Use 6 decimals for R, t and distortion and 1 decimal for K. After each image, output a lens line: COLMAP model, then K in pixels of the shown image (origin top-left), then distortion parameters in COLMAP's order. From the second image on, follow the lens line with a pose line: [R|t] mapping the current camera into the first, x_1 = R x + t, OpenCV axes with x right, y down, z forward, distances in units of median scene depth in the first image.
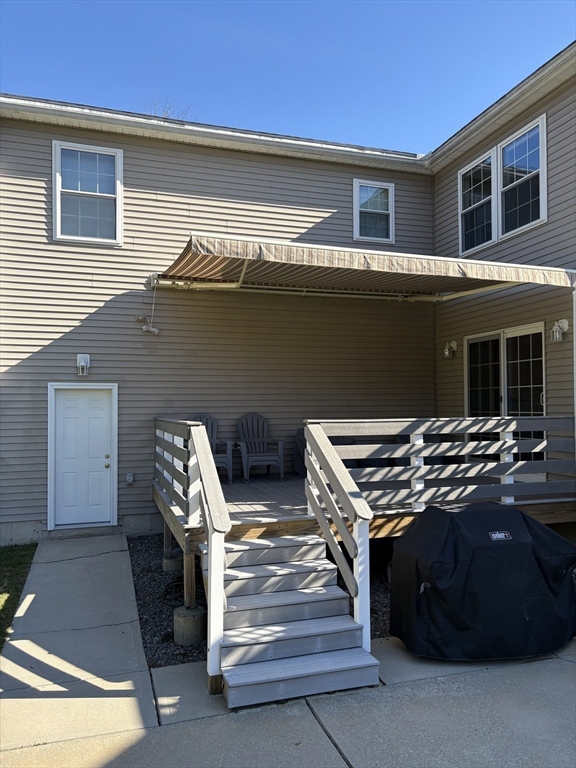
lens RADIAL K [[581.0, 0, 288.8], [0, 581.0, 386.3], [0, 0, 1]] dist [0.067496, -0.080273]
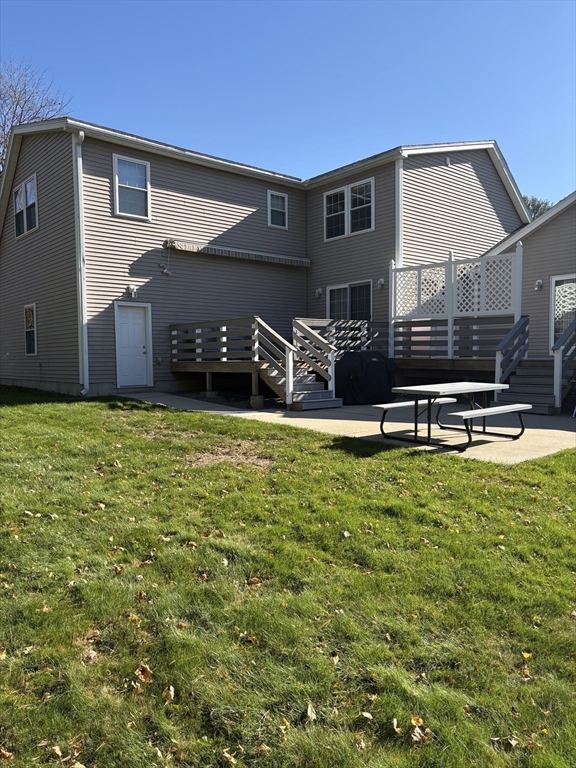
lens RADIAL K [[581.0, 0, 288.8], [0, 581.0, 386.3], [0, 0, 1]] dist [0.067496, -0.080273]
pose [[0.921346, -0.023553, 0.388030, -0.584150], [-0.005754, 0.997227, 0.074195, 0.105108], [-0.388702, -0.070592, 0.918655, -0.728027]]
